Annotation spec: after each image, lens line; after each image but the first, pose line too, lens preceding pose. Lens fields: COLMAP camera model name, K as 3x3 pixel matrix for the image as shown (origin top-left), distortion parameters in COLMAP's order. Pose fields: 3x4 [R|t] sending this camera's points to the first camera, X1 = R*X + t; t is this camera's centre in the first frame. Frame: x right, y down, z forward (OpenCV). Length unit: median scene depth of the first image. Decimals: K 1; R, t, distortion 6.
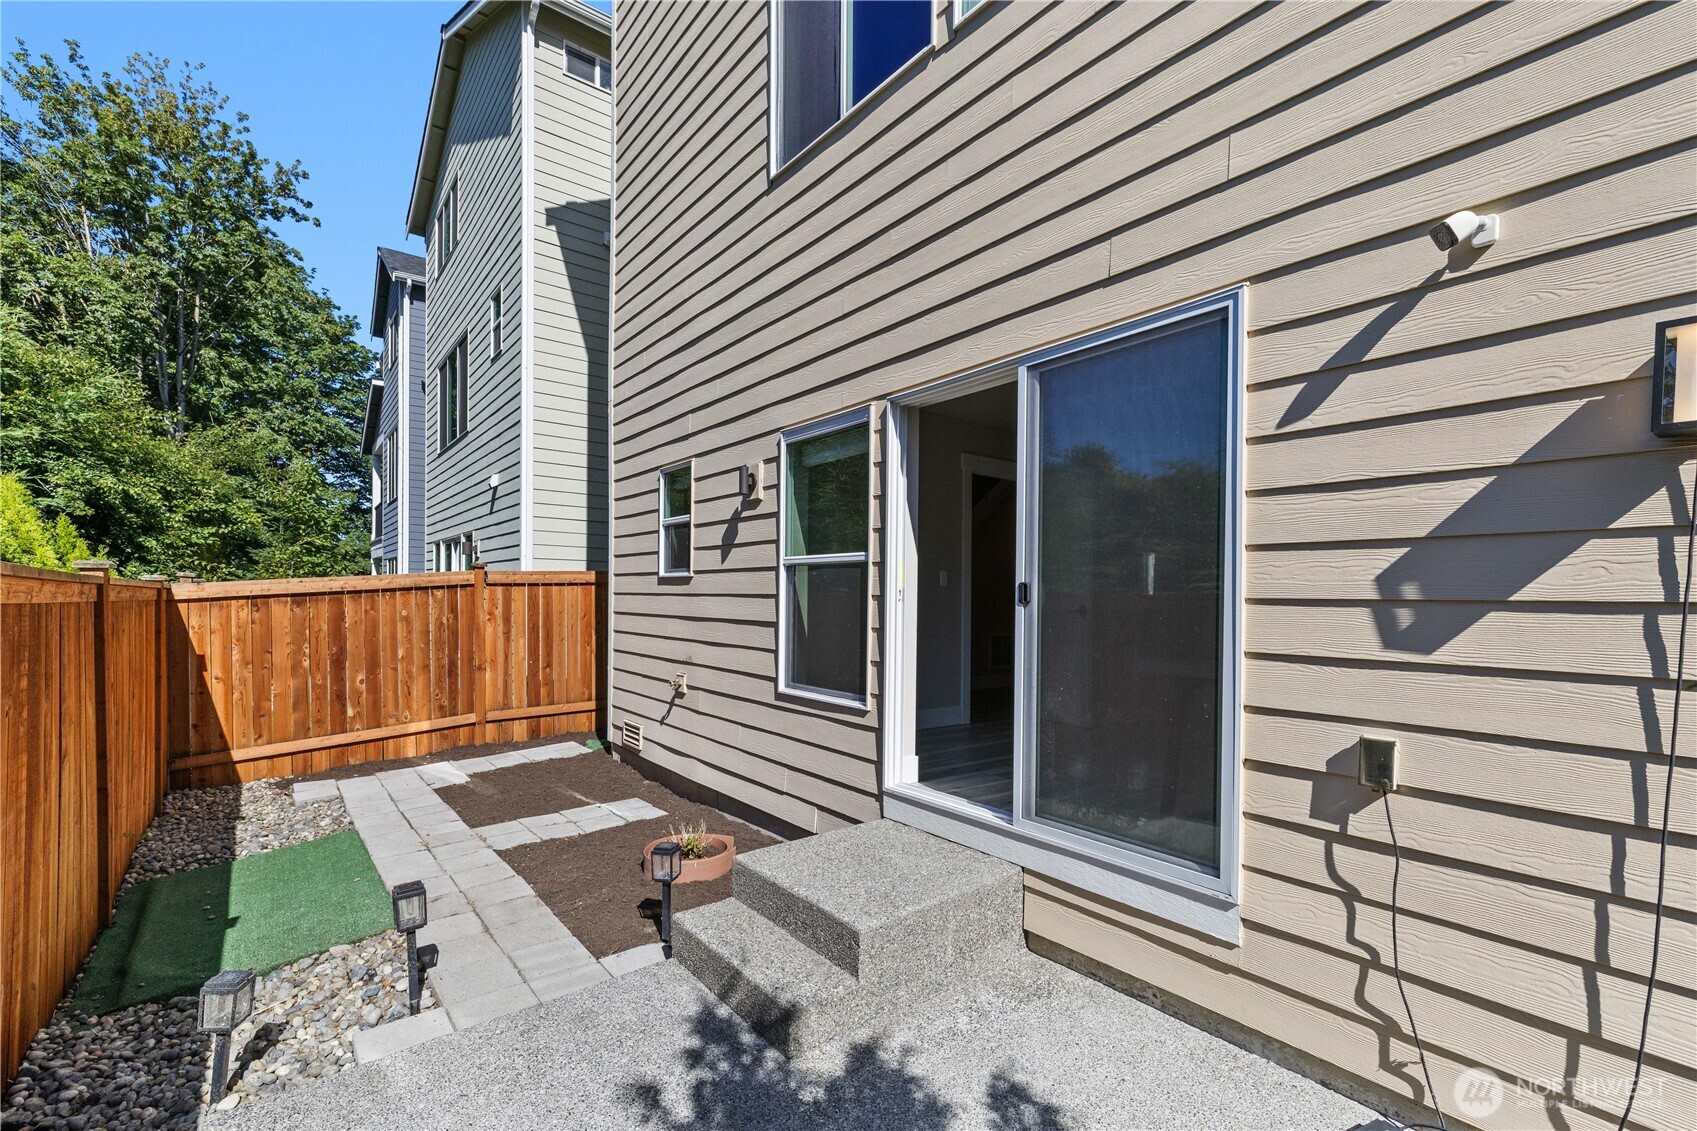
lens RADIAL K [[719.9, 0, 841.0], [0, 719.9, 607.4], [0, 0, 1]] dist [-0.000845, -0.000130]
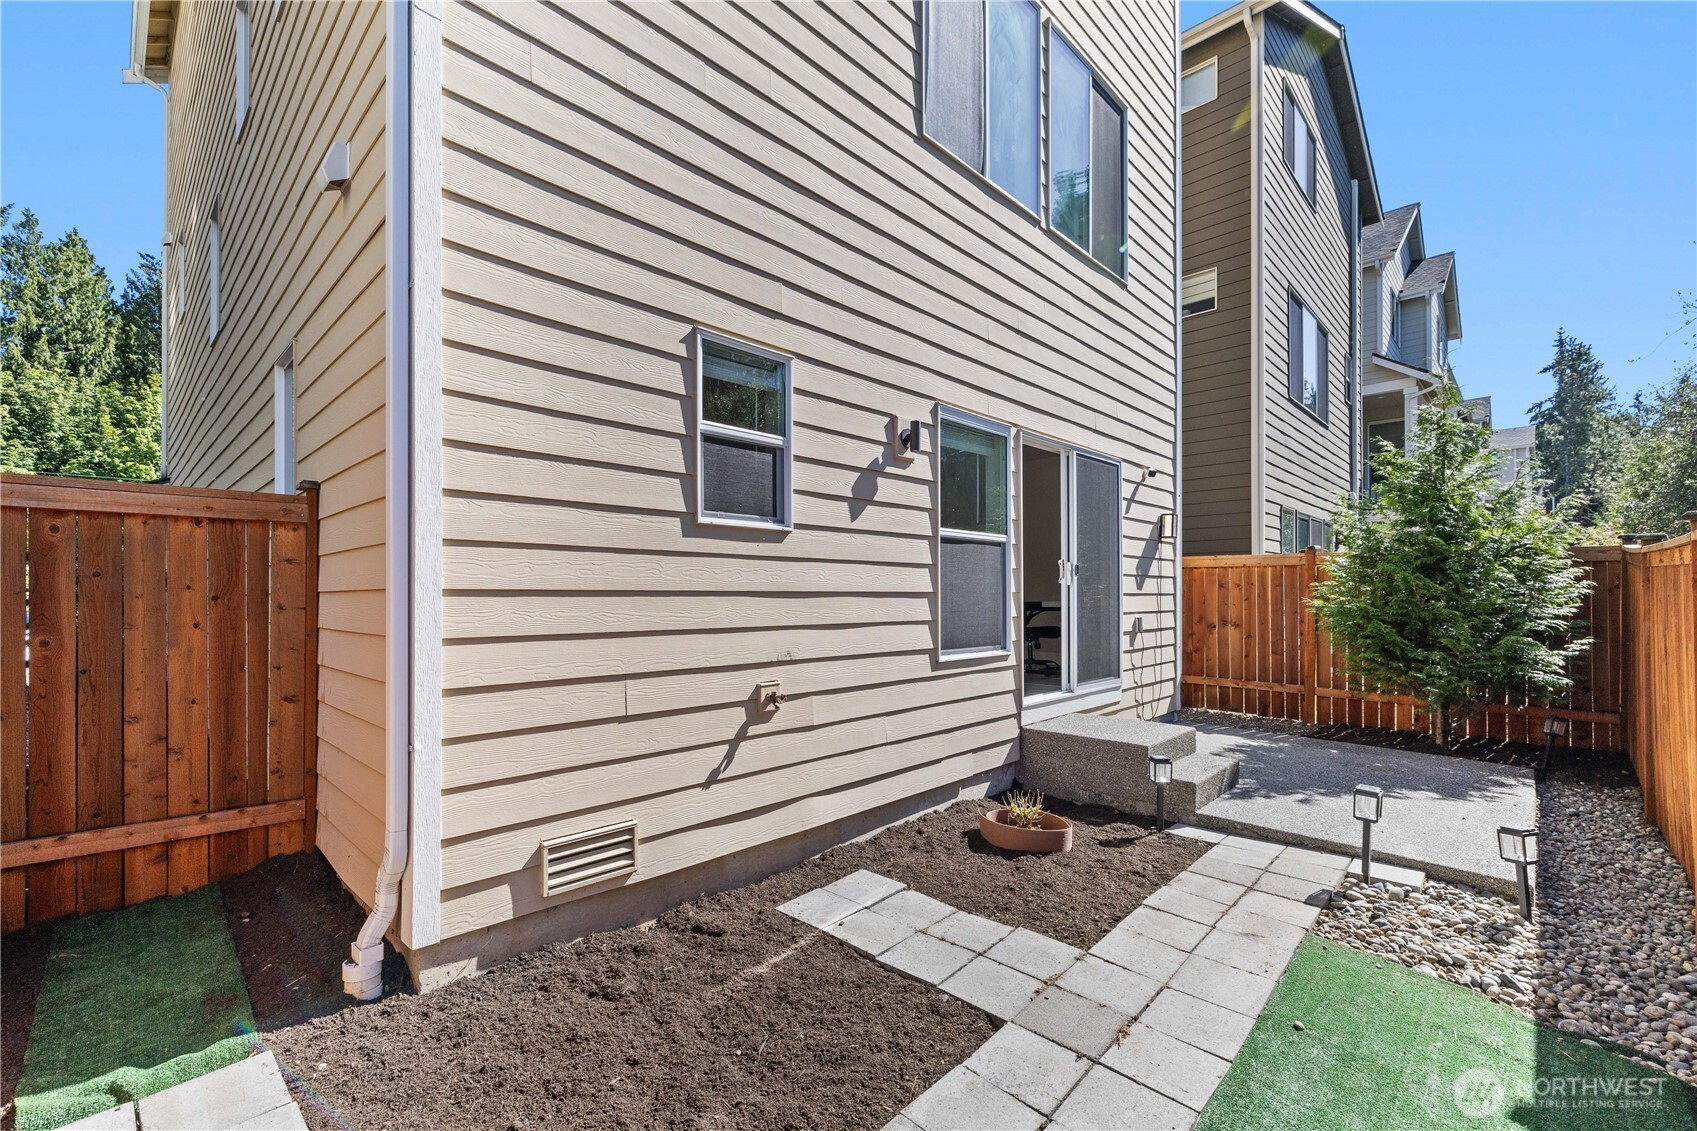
lens RADIAL K [[719.9, 0, 847.9], [0, 719.9, 576.0], [0, 0, 1]] dist [-0.000845, -0.000130]
pose [[-0.128213, 0.001195, 0.991746, -0.961929], [0.002566, 0.999996, -0.000874, -0.001093], [-0.991743, 0.002433, -0.128215, 1.131189]]
